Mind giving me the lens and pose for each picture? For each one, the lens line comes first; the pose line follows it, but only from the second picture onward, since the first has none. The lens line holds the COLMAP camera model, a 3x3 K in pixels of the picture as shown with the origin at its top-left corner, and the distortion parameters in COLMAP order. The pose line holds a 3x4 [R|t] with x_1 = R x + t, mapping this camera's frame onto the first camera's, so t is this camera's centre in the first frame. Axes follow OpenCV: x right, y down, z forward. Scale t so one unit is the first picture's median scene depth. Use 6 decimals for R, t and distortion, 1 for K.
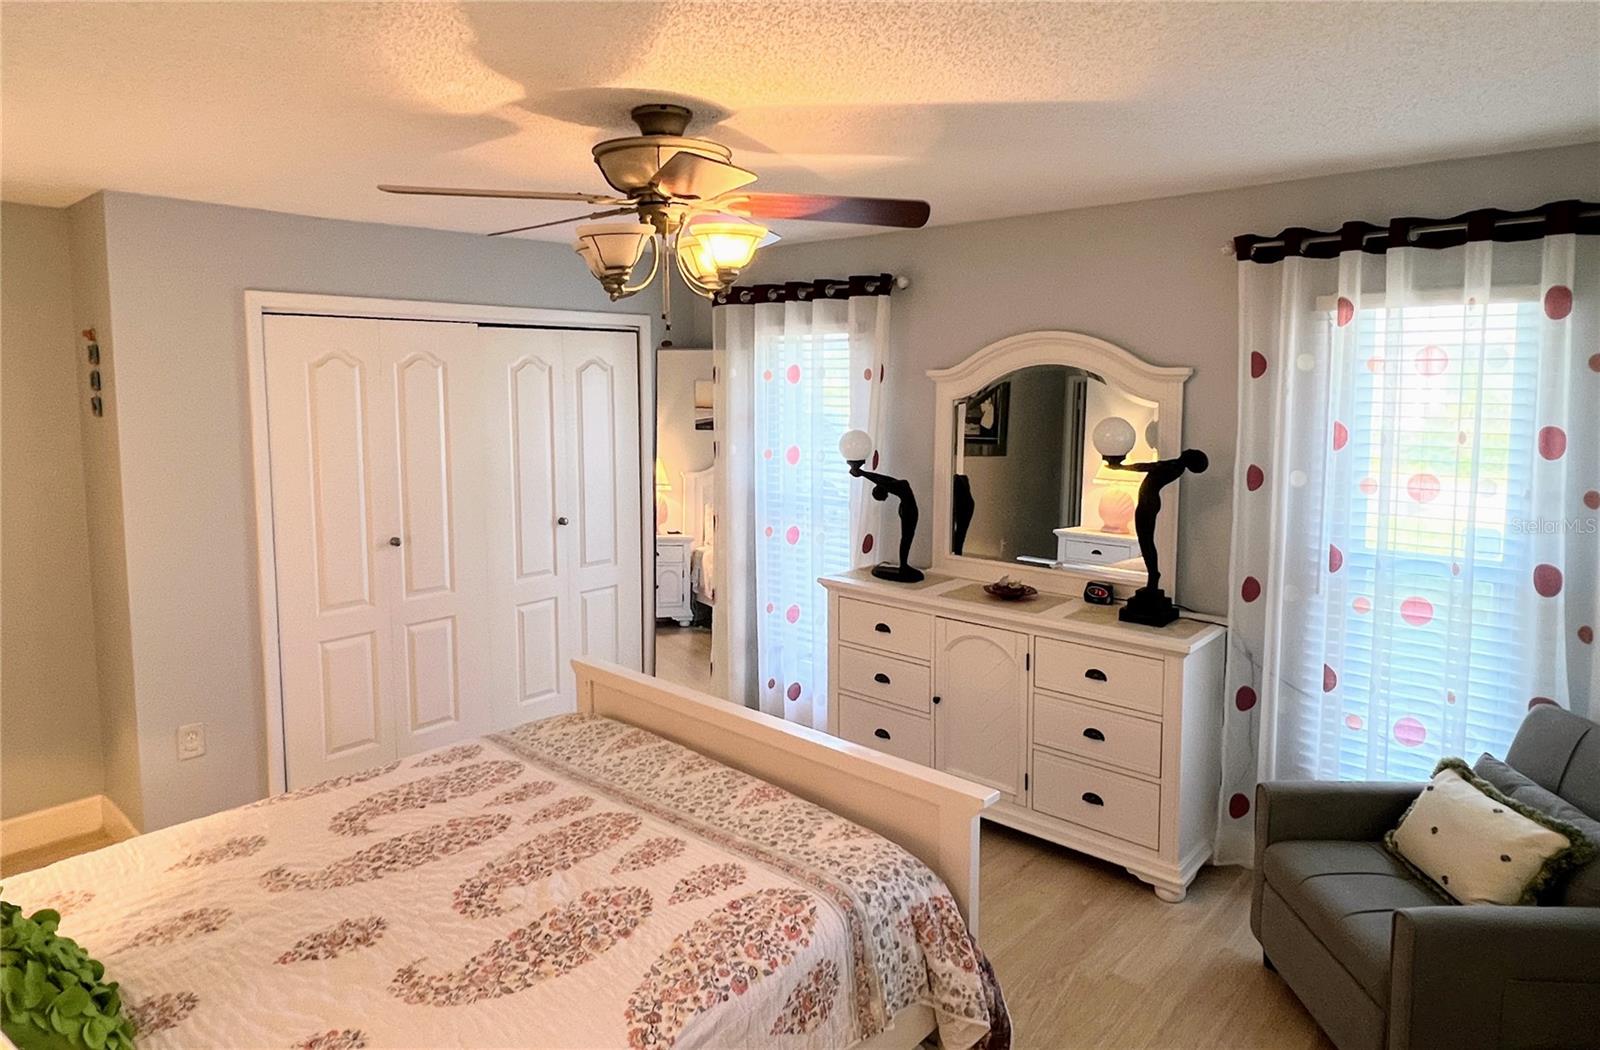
lens RADIAL K [[949.5, 0, 792.0], [0, 949.5, 455.4], [0, 0, 1]] dist [-0.002678, 0.002337]
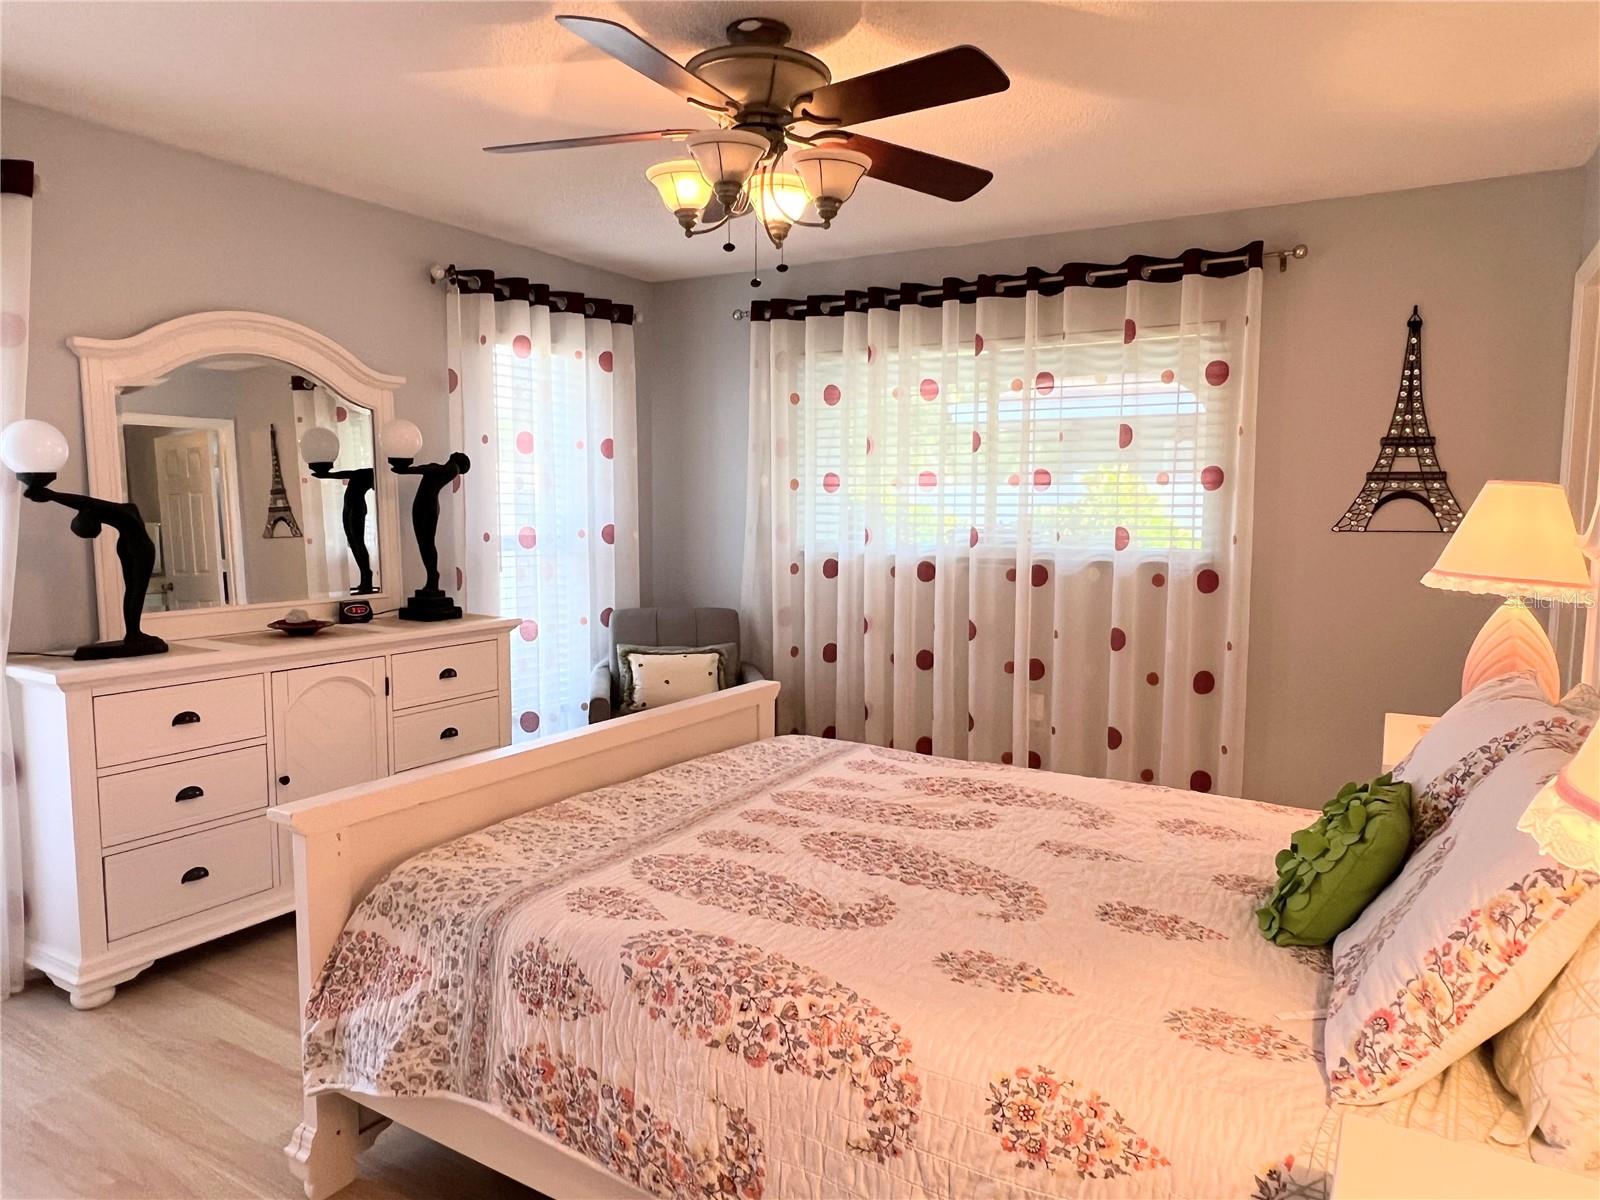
lens RADIAL K [[1052.6, 0, 796.8], [0, 1052.6, 601.1], [0, 0, 1]] dist [0.001074, -0.001264]
pose [[-0.196906, -0.090487, 0.976238, -1.183990], [0.077826, 0.991147, 0.107566, 0.087545], [-0.977328, 0.097158, -0.188121, 1.186181]]
